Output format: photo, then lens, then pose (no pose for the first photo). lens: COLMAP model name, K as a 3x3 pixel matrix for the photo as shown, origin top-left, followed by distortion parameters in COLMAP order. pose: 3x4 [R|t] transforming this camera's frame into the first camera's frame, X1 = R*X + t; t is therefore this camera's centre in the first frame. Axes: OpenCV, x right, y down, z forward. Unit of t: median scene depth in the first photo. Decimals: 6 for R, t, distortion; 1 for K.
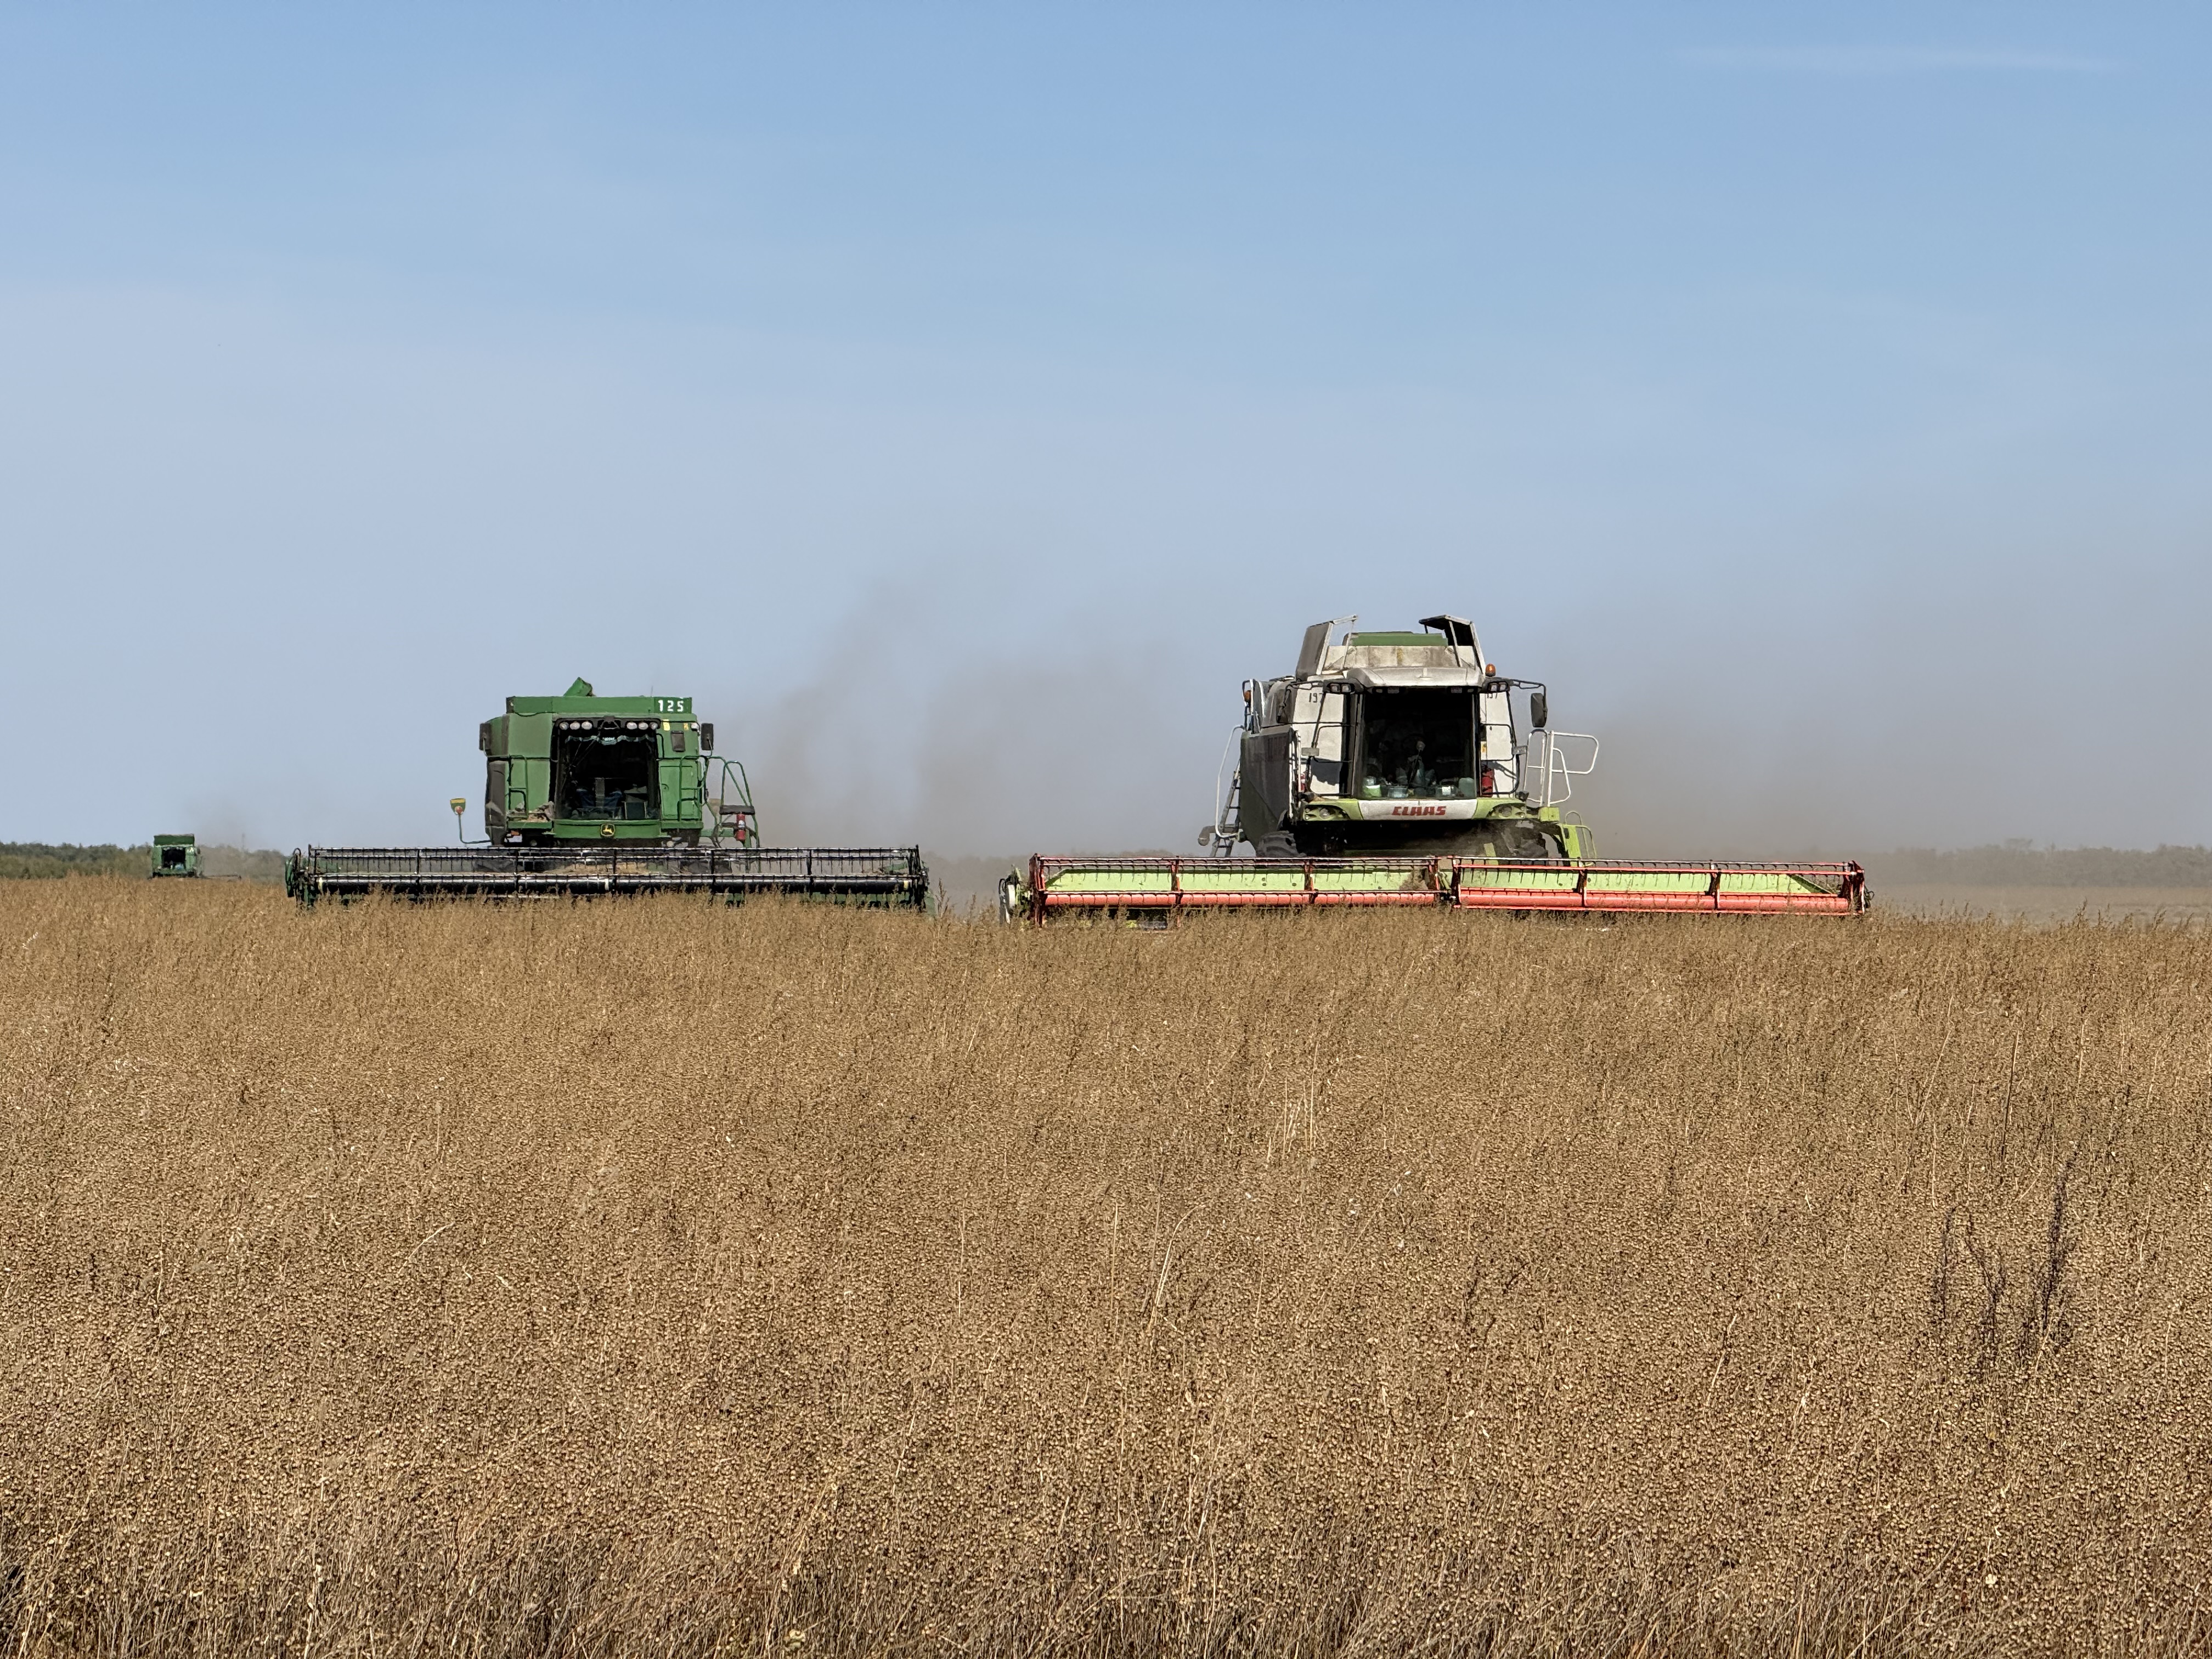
lens RADIAL K [[7732.6, 0, 1106.1], [0, 7732.6, 829.3], [0, 0, 1]] dist [-0.163108, 0.000000]
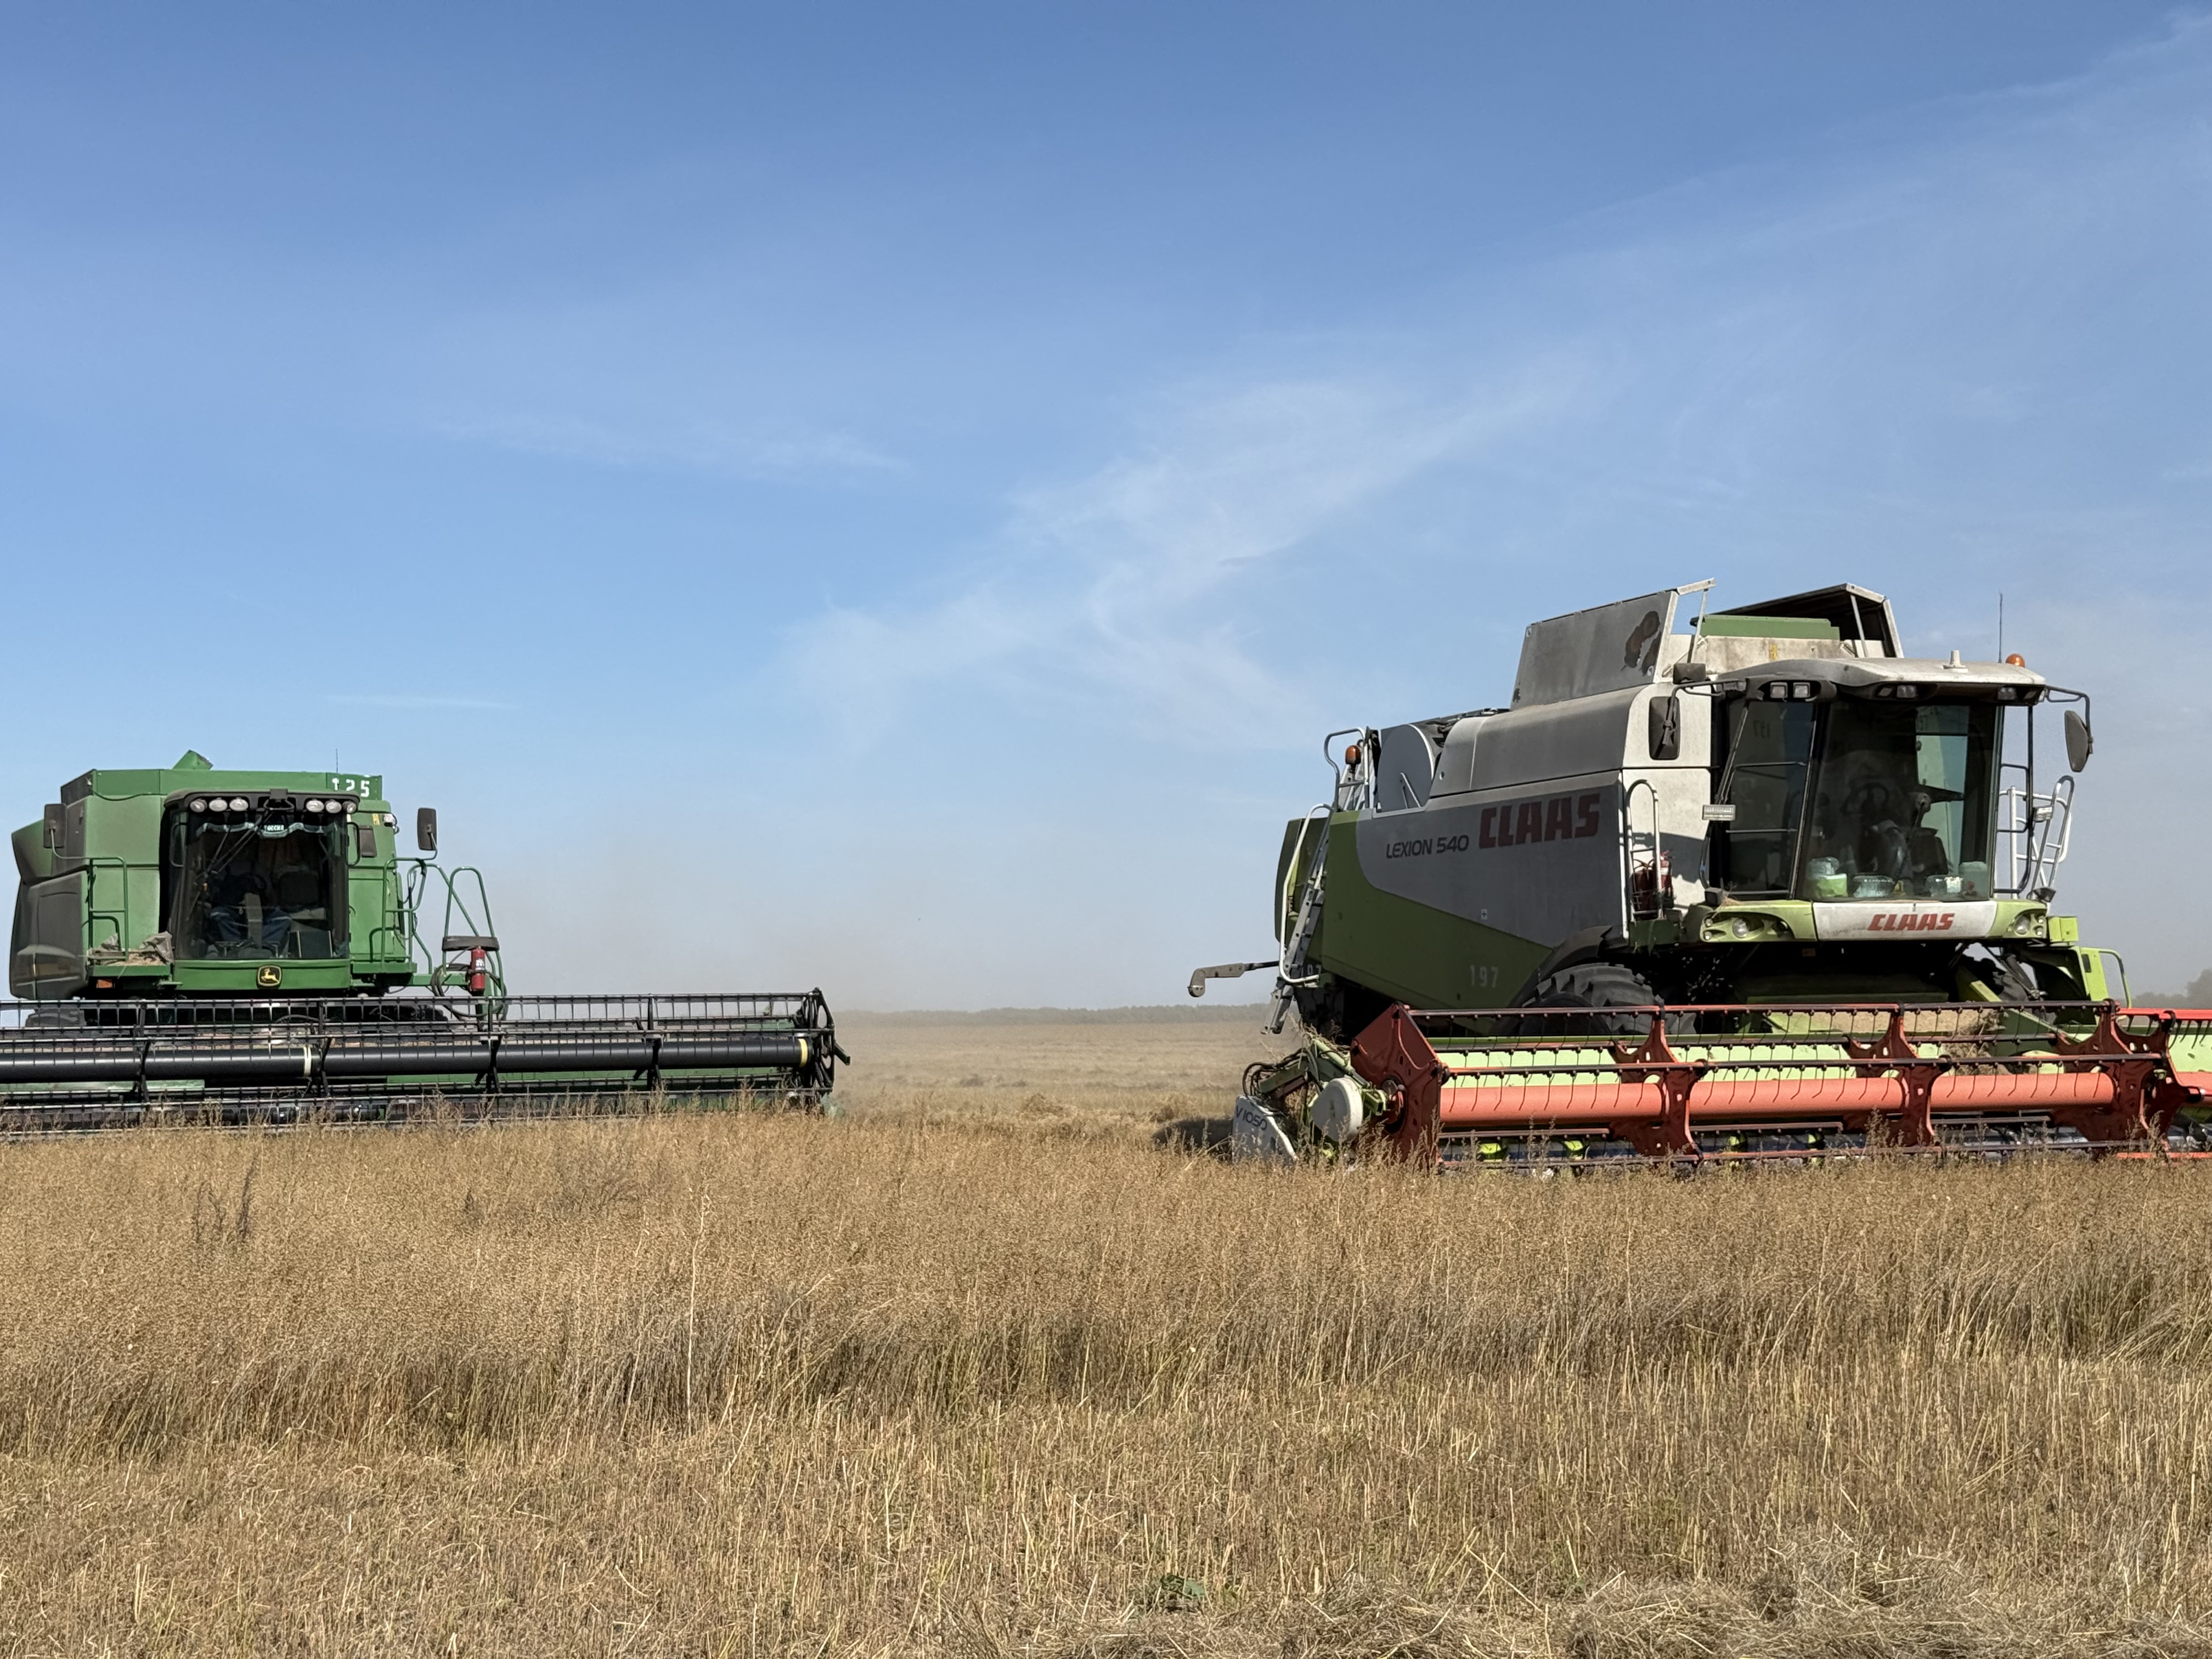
lens RADIAL K [[3401.9, 0, 1105.8], [0, 3401.9, 836.7], [0, 0, 1]] dist [0.158837, 0.000000]
pose [[0.969025, 0.001190, 0.246960, -0.067784], [0.009578, 0.999055, -0.042398, 0.001183], [-0.246777, 0.043450, 0.968098, 0.721487]]
